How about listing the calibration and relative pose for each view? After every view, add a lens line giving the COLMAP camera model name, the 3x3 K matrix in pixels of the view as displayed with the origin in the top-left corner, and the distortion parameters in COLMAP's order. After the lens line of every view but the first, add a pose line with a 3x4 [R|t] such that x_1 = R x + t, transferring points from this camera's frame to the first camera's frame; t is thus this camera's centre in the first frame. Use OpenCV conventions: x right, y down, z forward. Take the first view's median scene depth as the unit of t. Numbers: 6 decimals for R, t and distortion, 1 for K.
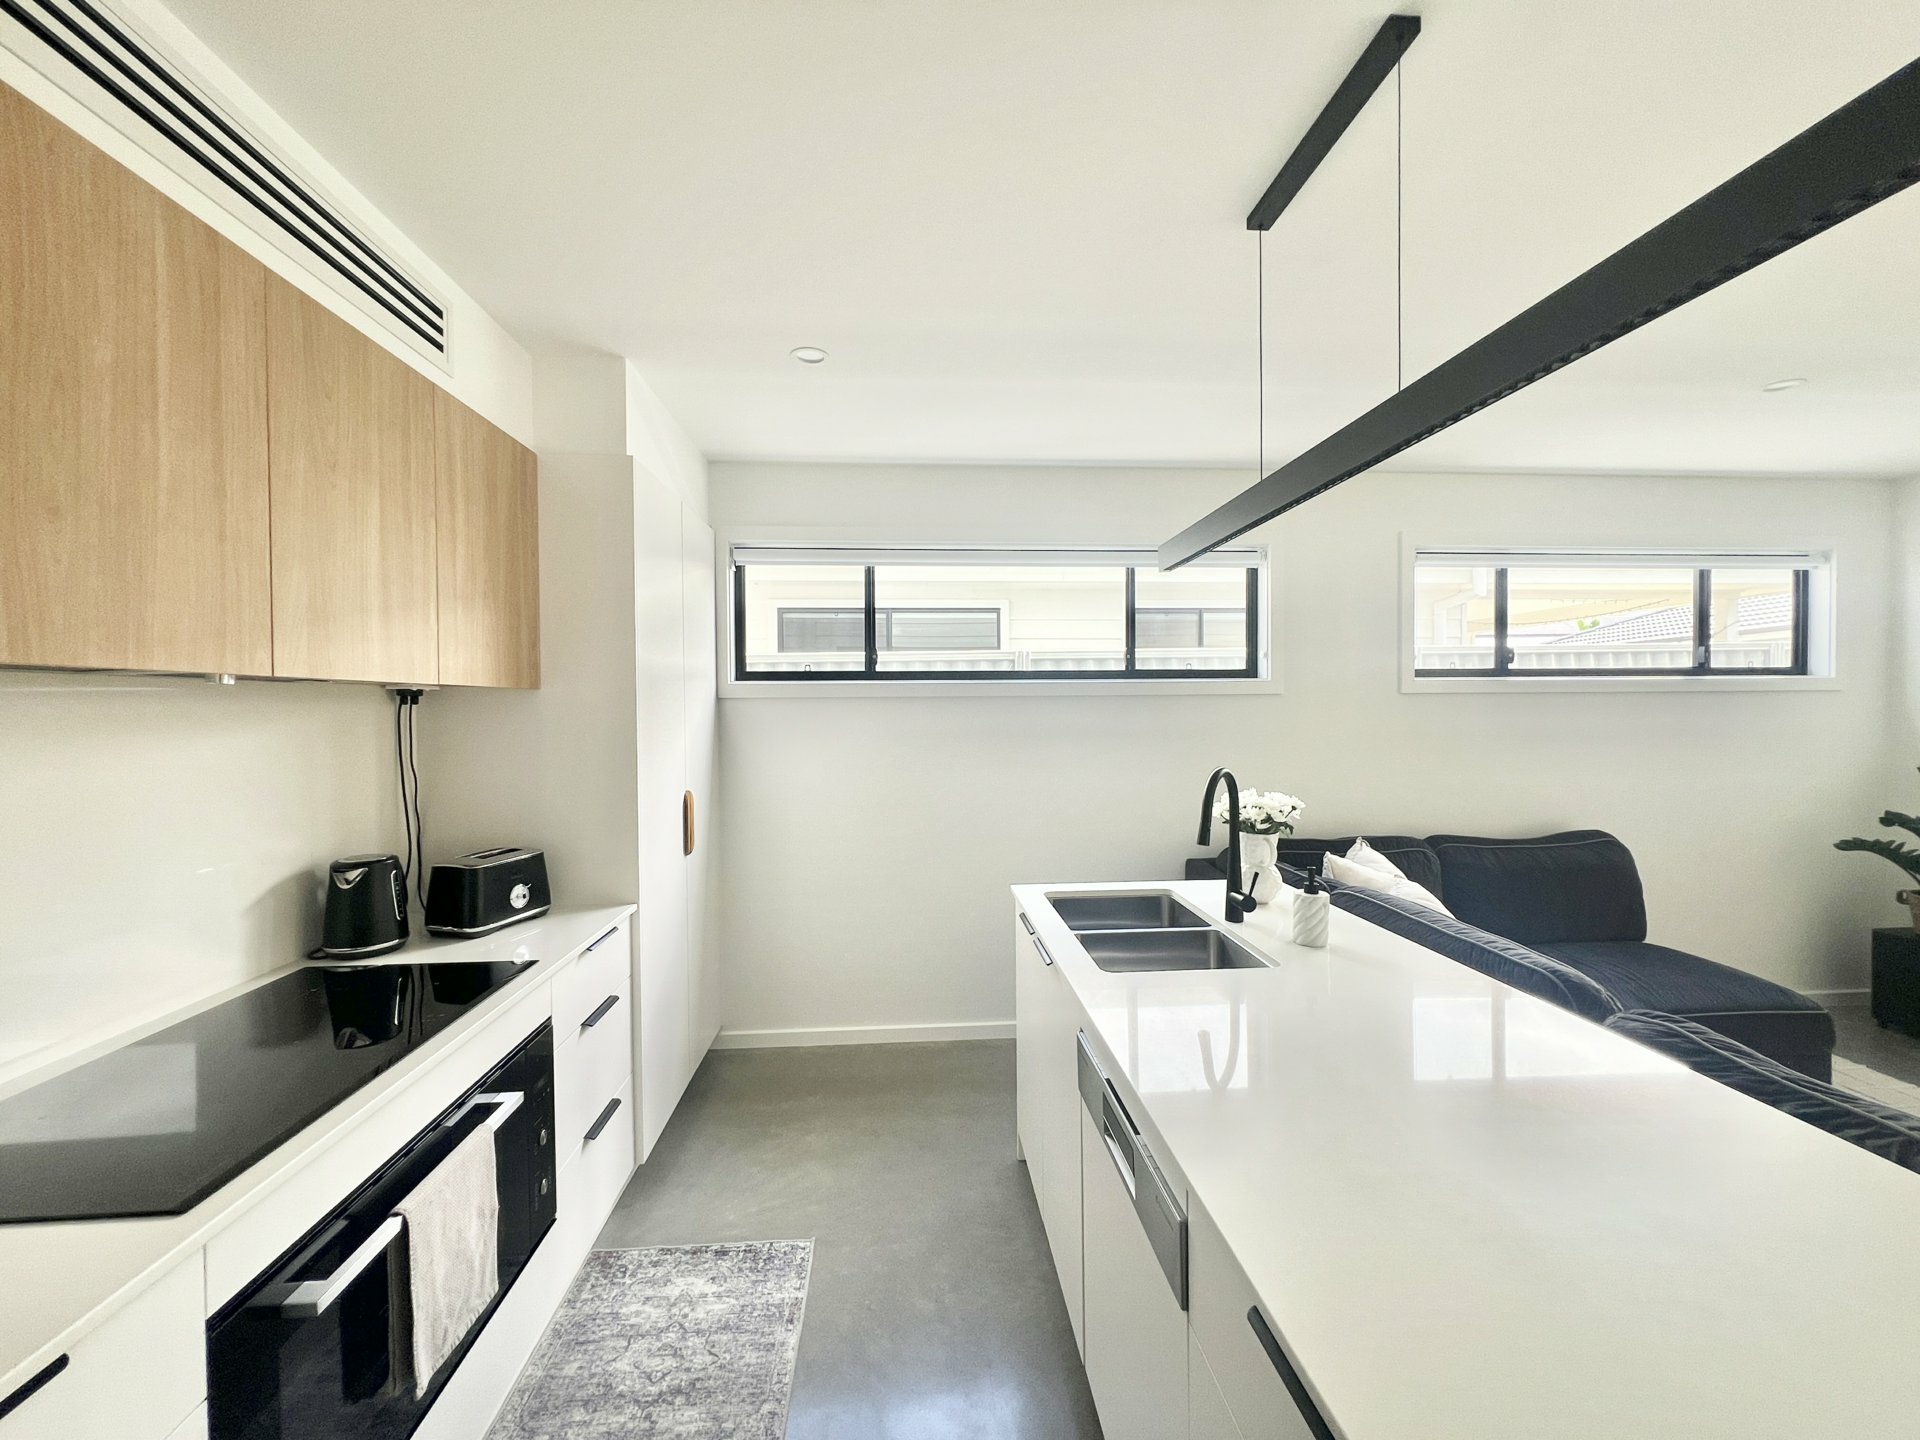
lens RADIAL K [[767.7, 0, 953.7], [0, 767.7, 720.7], [0, 0, 1]] dist [-0.018508, 0.004016]
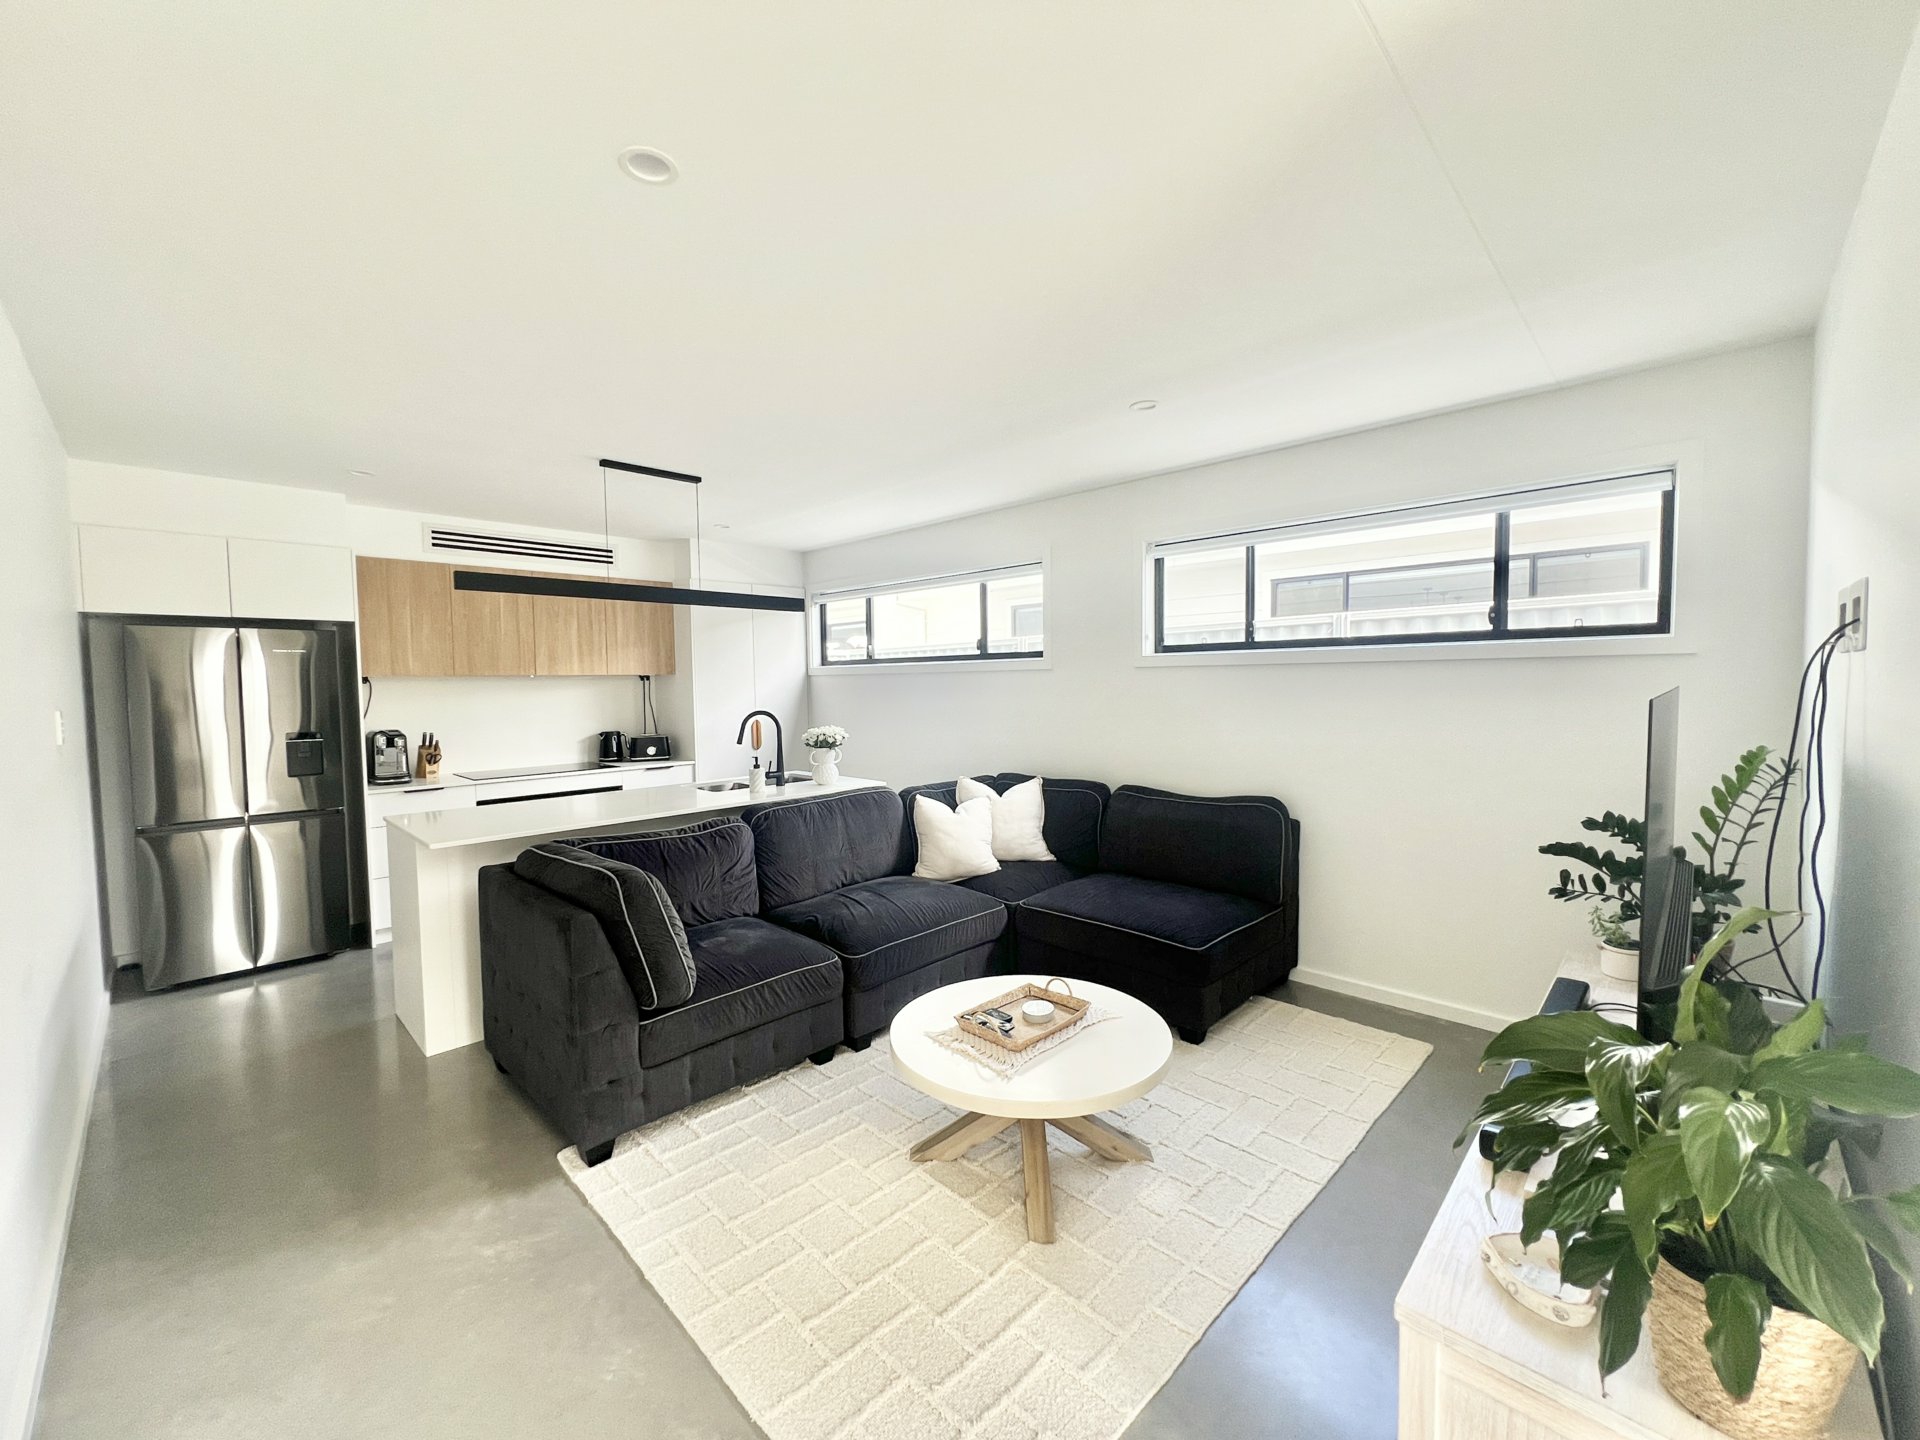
lens RADIAL K [[767.7, 0, 959.4], [0, 767.7, 720.4], [0, 0, 1]] dist [-0.018508, 0.004016]
pose [[0.669098, 0.036933, -0.742256, 0.753061], [-0.004429, 0.998945, 0.045713, -0.003397], [0.743161, -0.027299, 0.668556, -0.006016]]
